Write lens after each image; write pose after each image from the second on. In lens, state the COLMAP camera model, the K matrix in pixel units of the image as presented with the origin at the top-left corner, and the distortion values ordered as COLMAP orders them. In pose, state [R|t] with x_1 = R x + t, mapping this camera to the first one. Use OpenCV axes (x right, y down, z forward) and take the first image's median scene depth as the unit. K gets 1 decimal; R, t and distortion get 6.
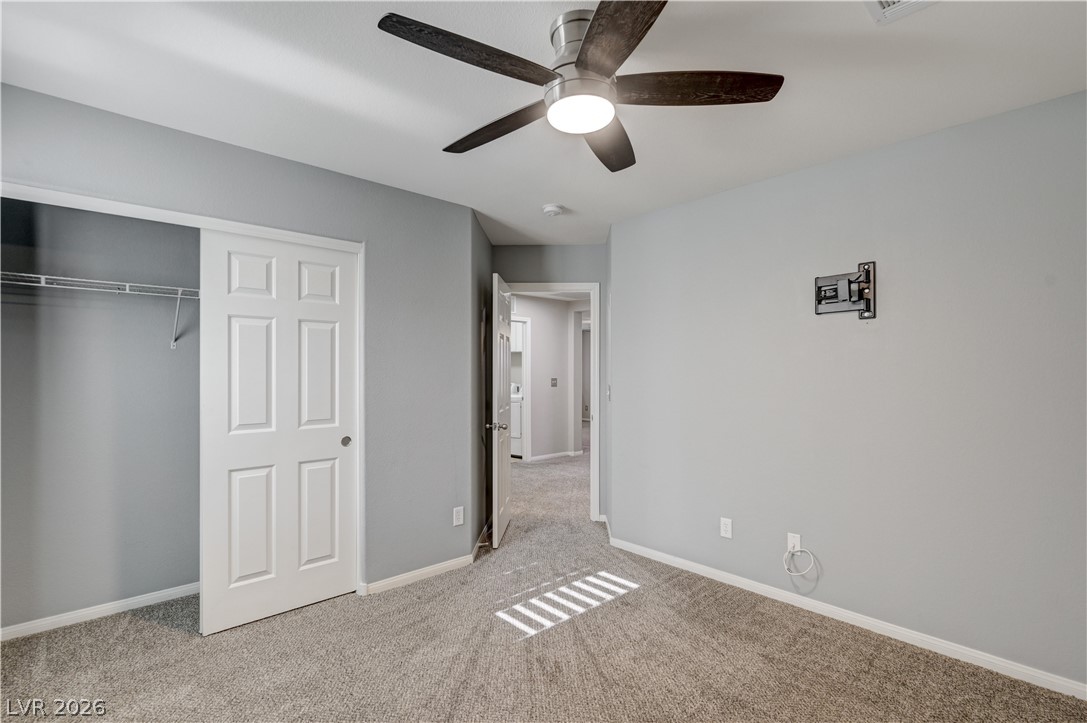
lens RADIAL K [[517.6, 0, 541.7], [0, 517.6, 368.8], [0, 0, 1]] dist [0.003091, 0.000321]
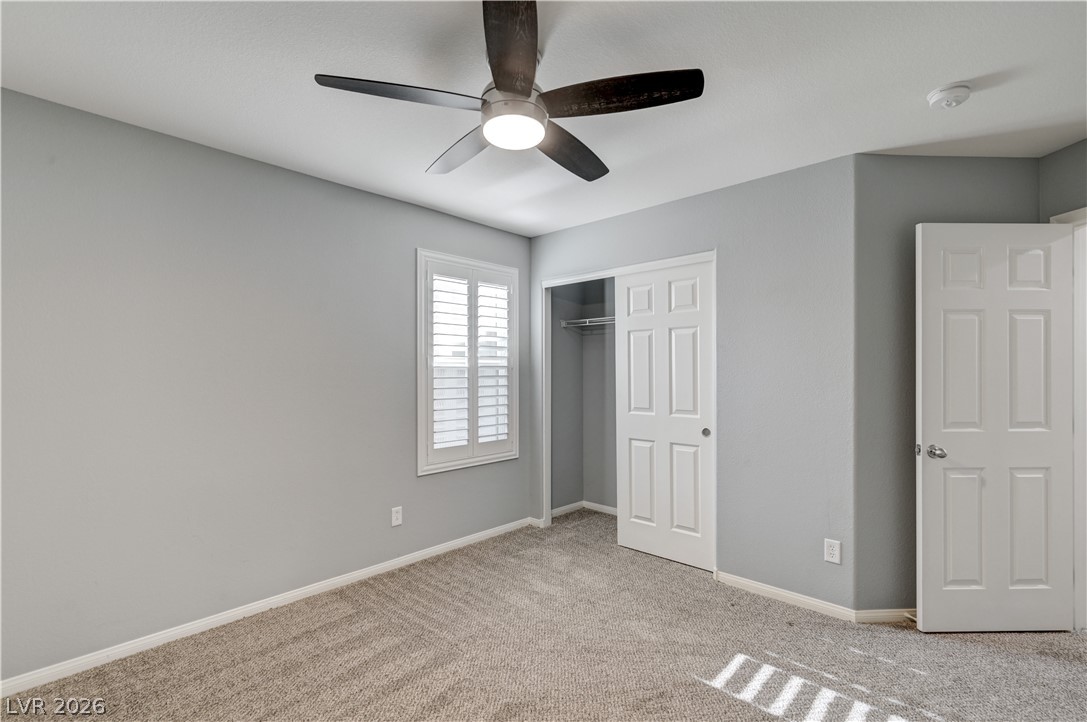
lens RADIAL K [[487.9, 0, 542.2], [0, 487.9, 362.6], [0, 0, 1]] dist [-0.001162, 0.000069]
pose [[0.064331, -0.015892, -0.997802, 0.642011], [0.008155, 0.999848, -0.015399, 0.003227], [0.997895, -0.007147, 0.064451, 0.580566]]
